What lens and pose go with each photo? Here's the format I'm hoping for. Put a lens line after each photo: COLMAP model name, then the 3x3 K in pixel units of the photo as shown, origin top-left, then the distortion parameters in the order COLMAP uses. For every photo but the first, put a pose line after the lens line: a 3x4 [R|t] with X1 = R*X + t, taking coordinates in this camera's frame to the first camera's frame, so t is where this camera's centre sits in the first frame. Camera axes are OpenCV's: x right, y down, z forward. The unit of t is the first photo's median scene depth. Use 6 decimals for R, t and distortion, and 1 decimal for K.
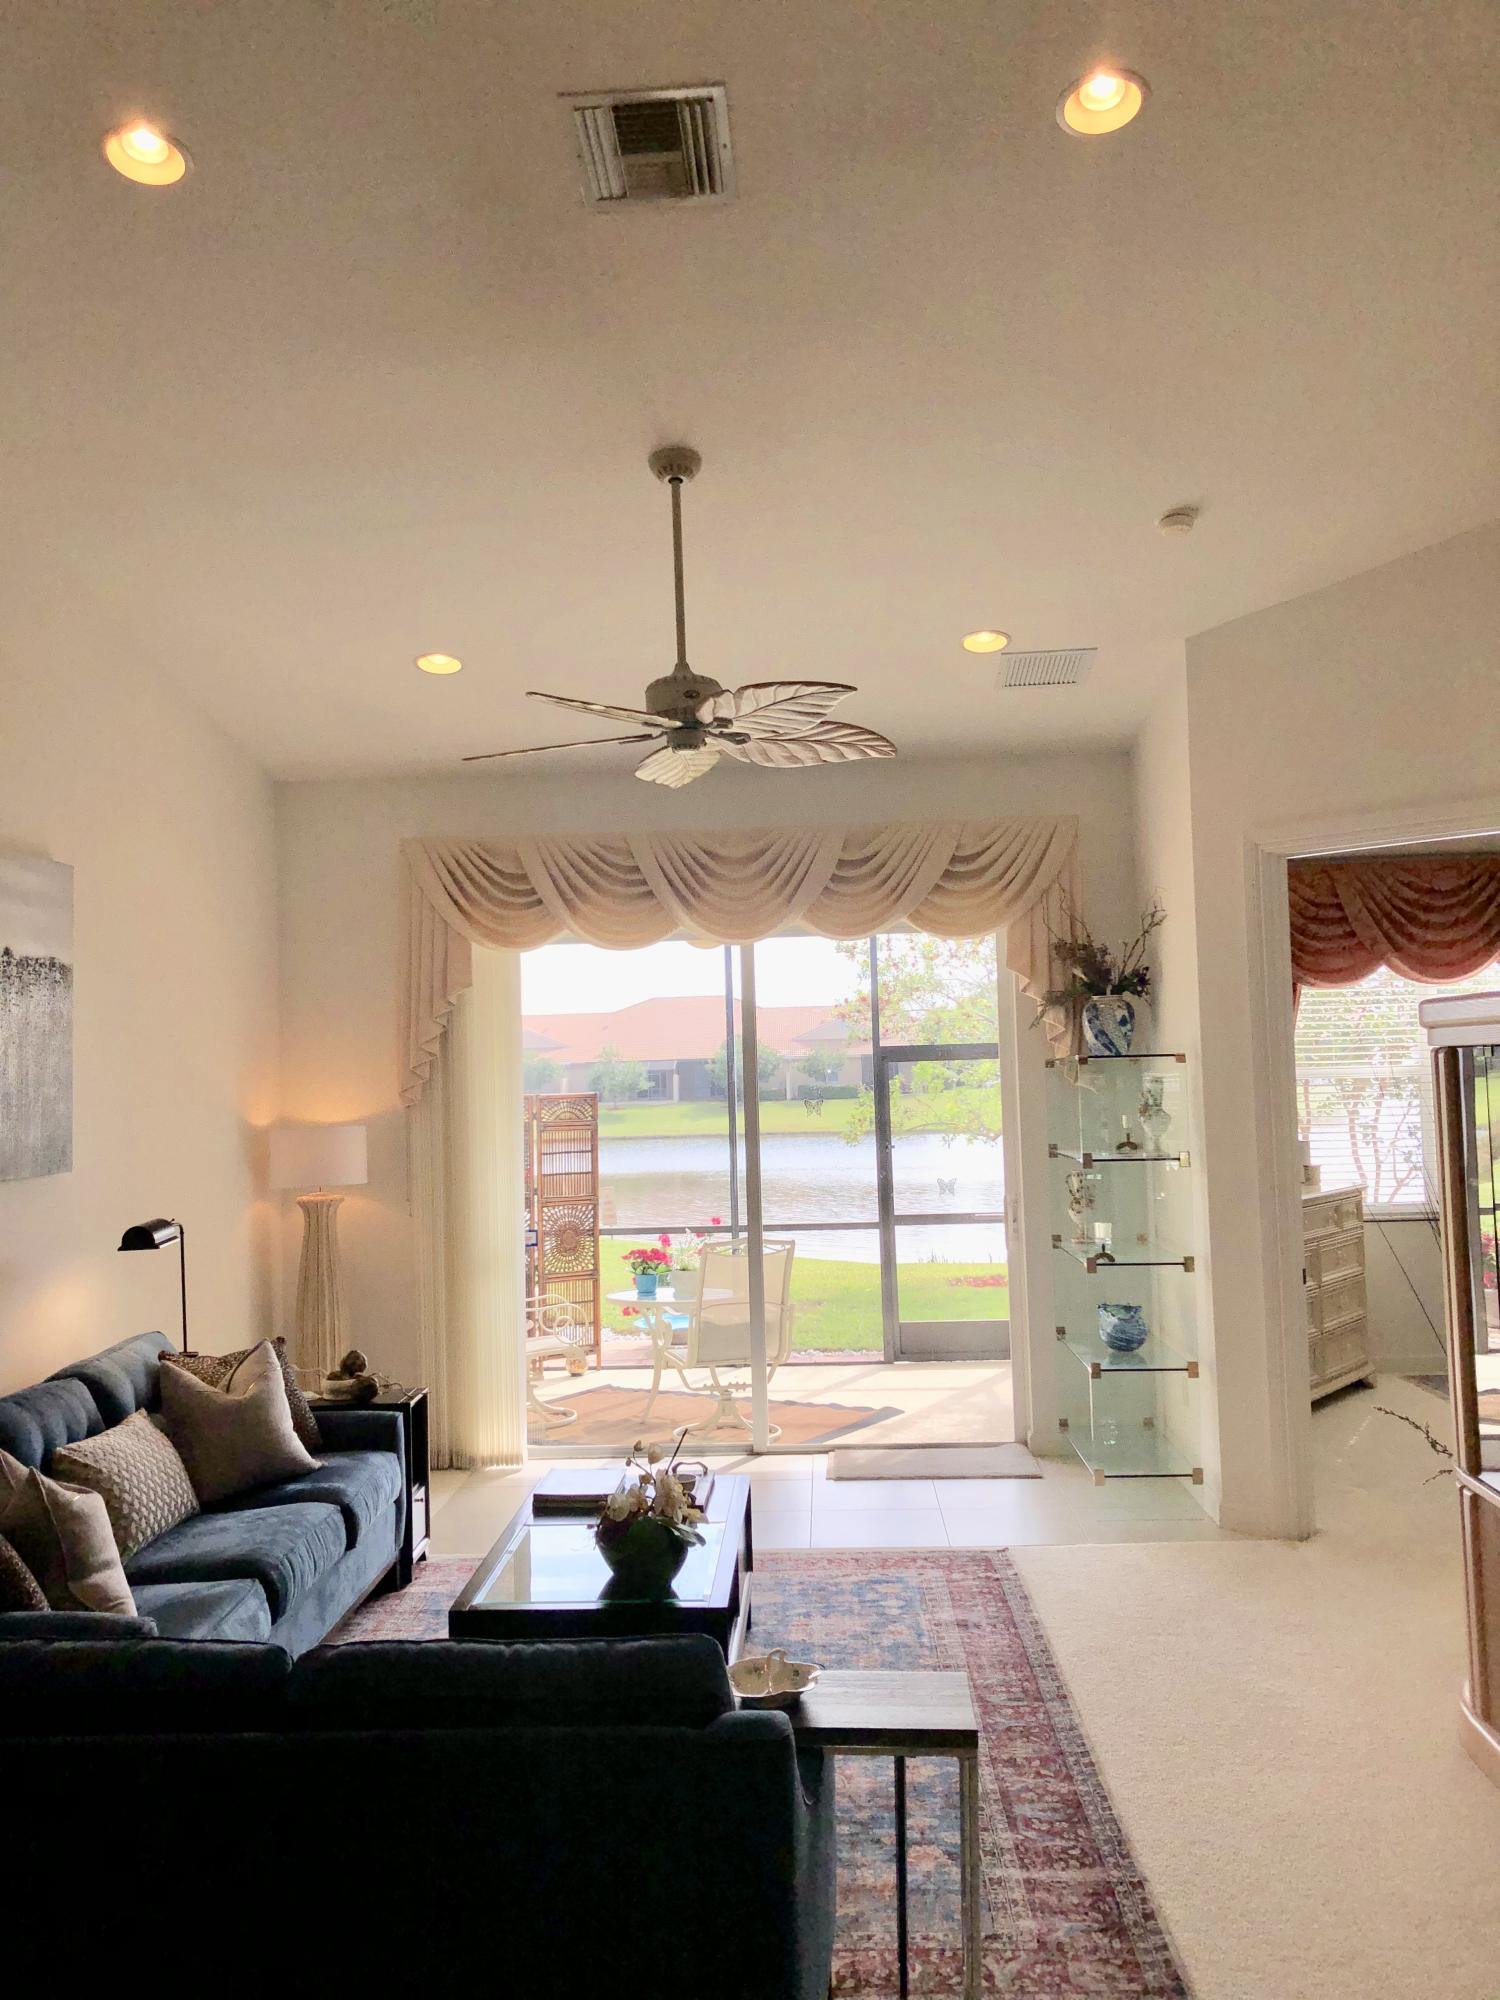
lens RADIAL K [[1607.6, 0, 750.0], [0, 1607.6, 1000.0], [0, 0, 1]] dist [0.100420, -0.383917]
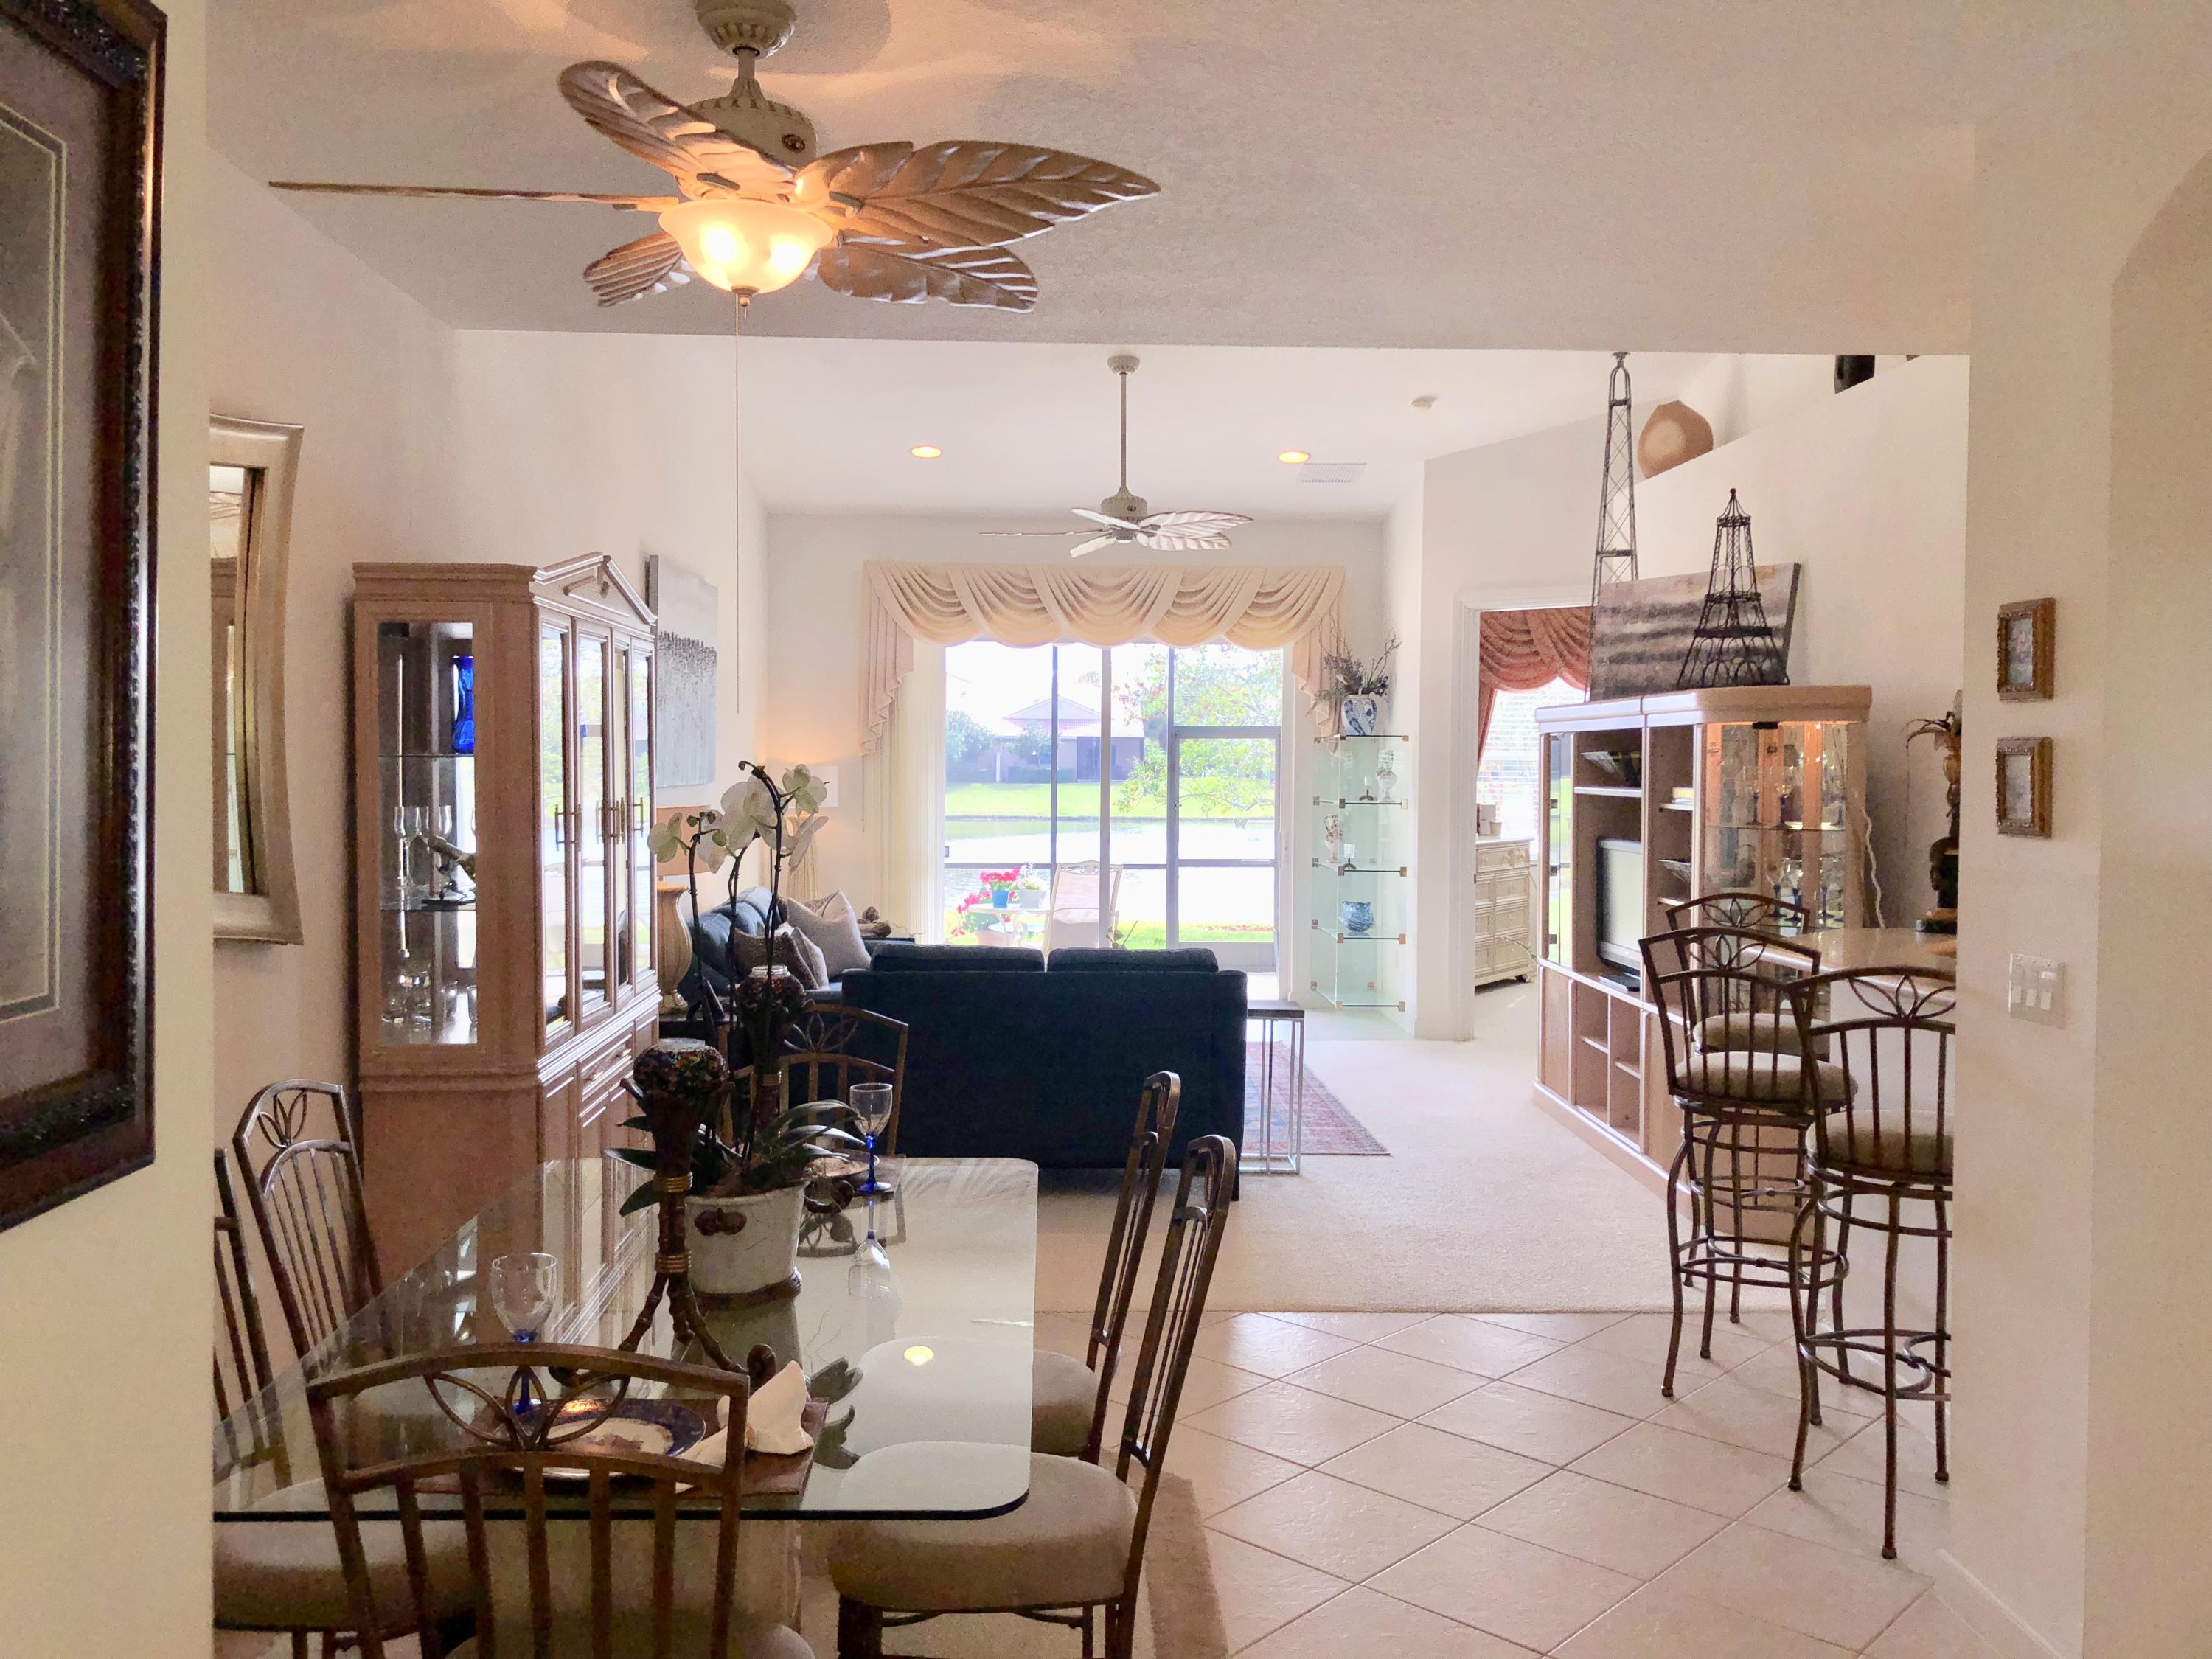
lens RADIAL K [[1778.0, 0, 1106.0], [0, 1778.0, 829.5], [0, 0, 1]] dist [0.100420, -0.383917]
pose [[0.995161, 0.030819, 0.093295, -0.148082], [-0.038771, 0.995655, 0.084665, -0.008532], [-0.090280, -0.087872, 0.992032, -0.570222]]
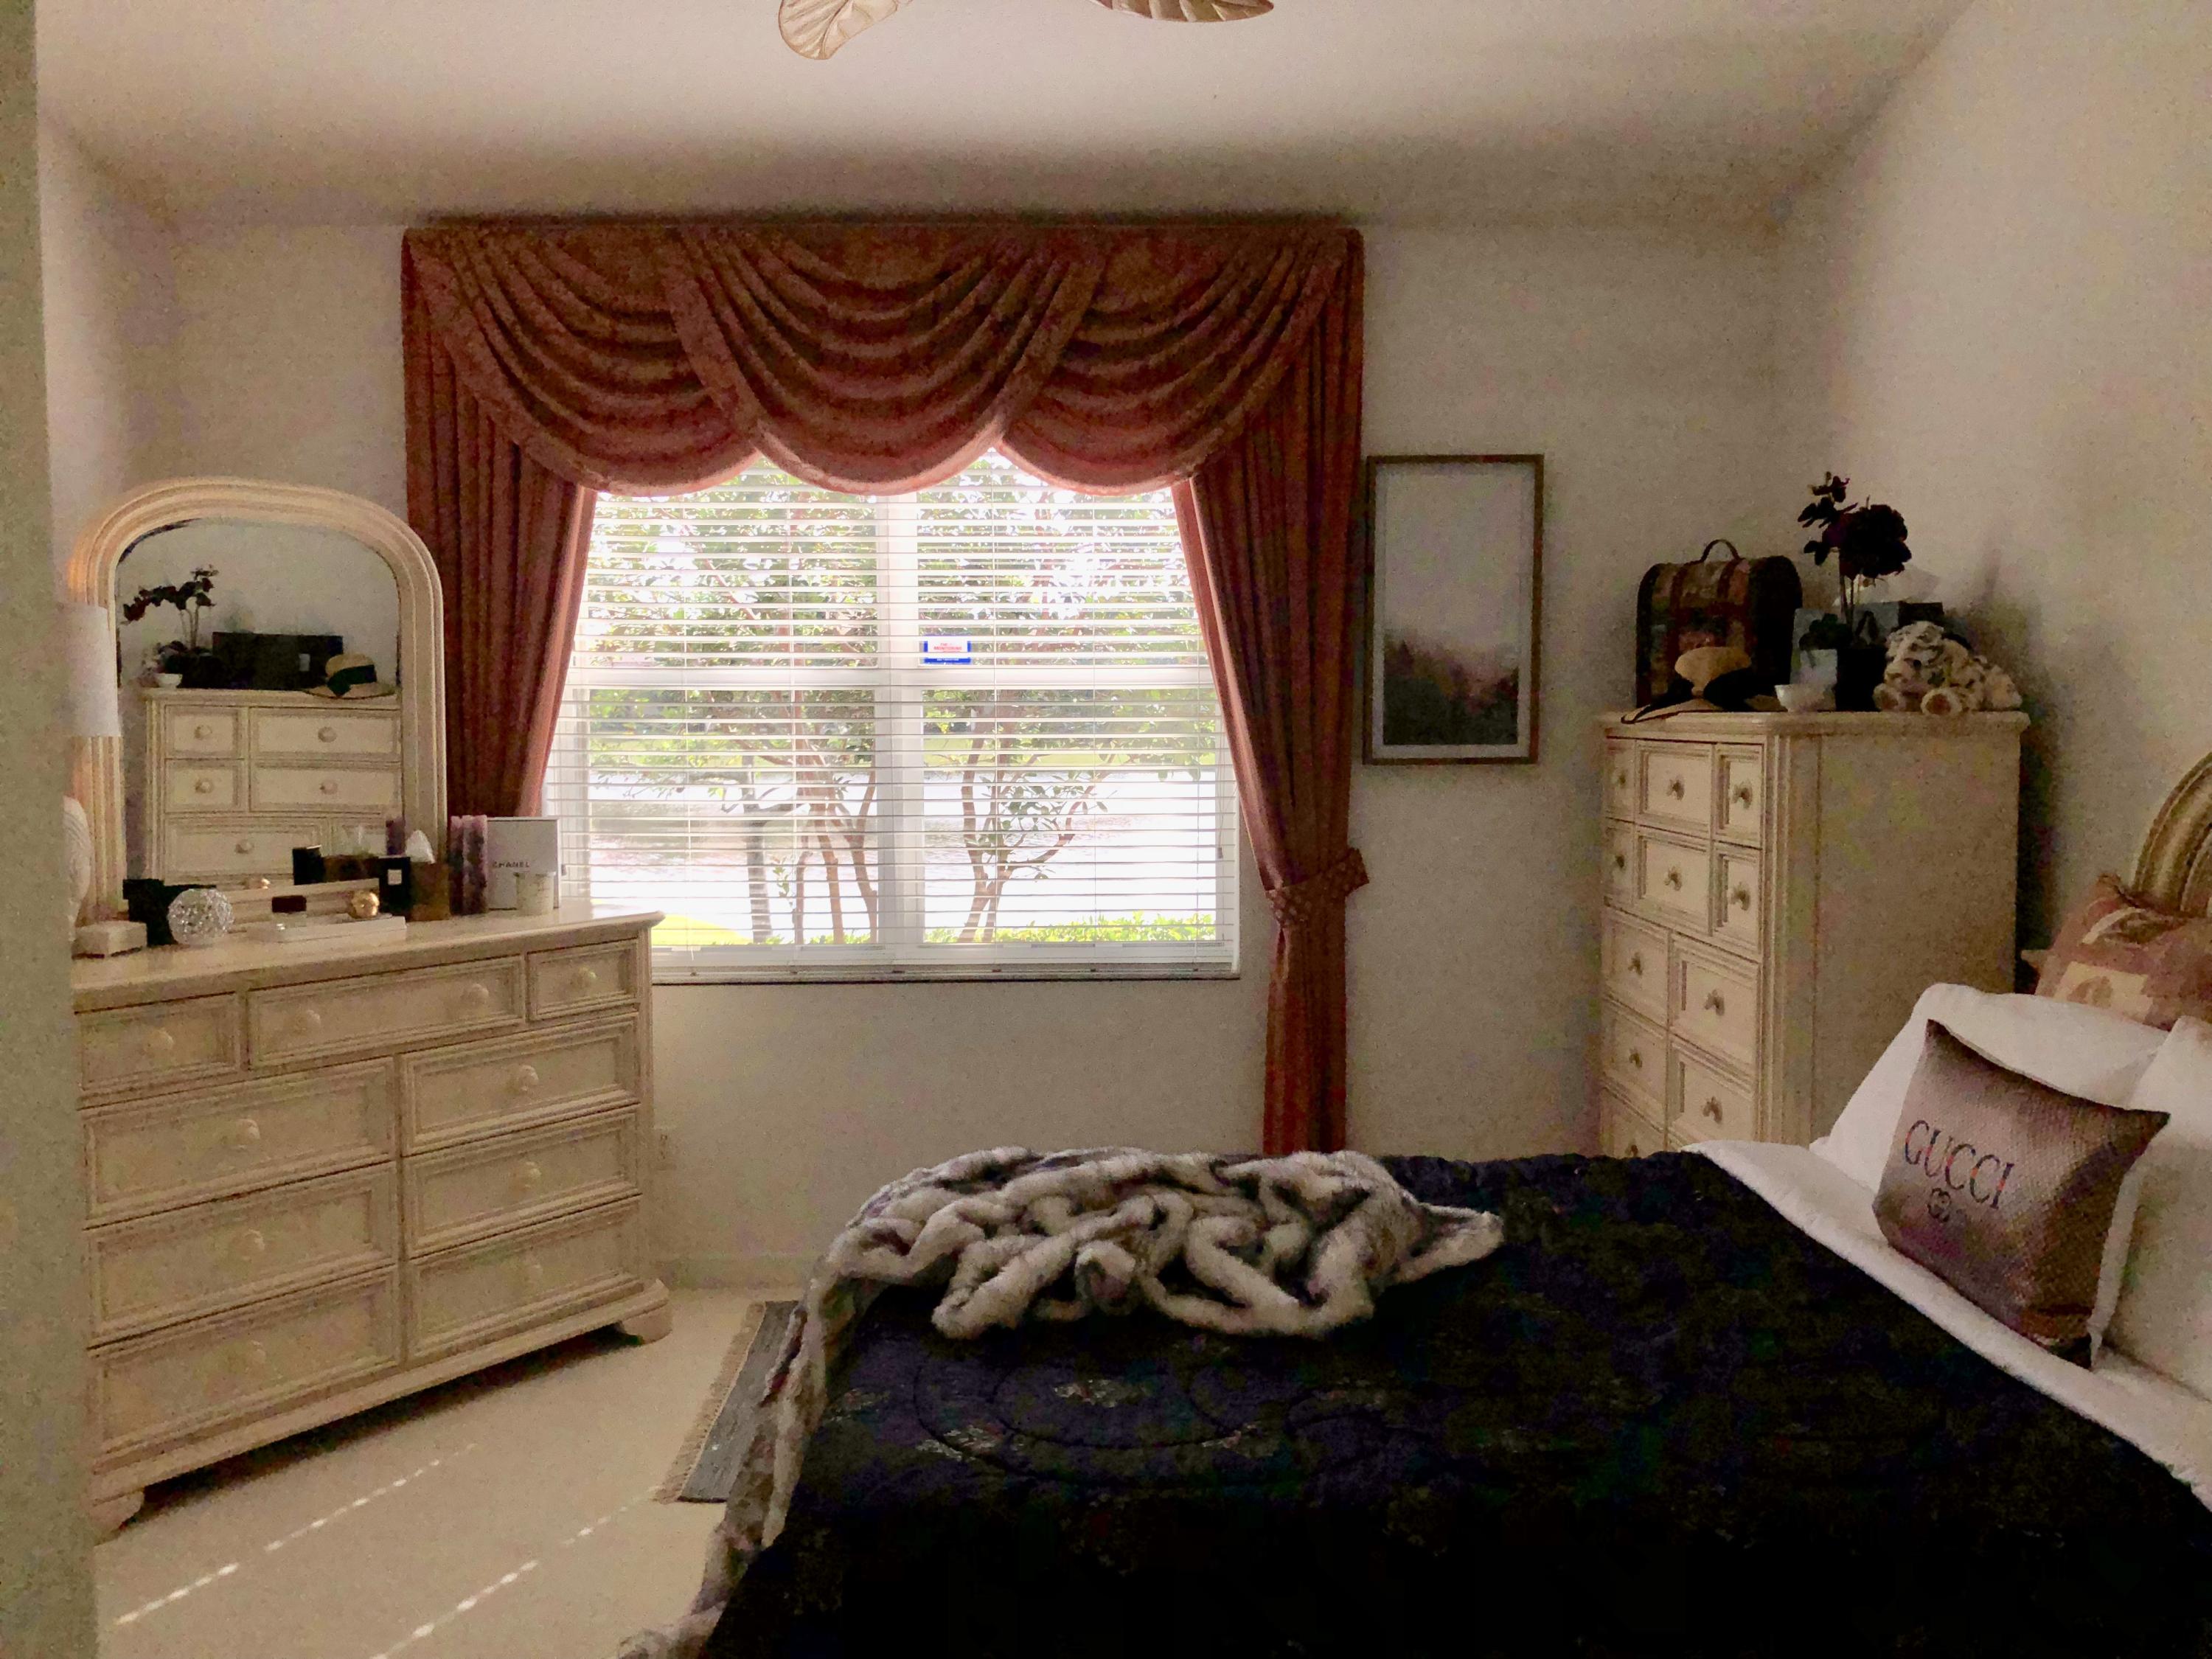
lens RADIAL K [[1778.0, 0, 1106.0], [0, 1778.0, 829.5], [0, 0, 1]] dist [0.100420, -0.383917]
pose [[0.997779, 0.021401, 0.063083, 0.581349], [-0.030386, 0.988947, 0.145123, 0.011166], [-0.059280, -0.146718, 0.987401, 0.585754]]
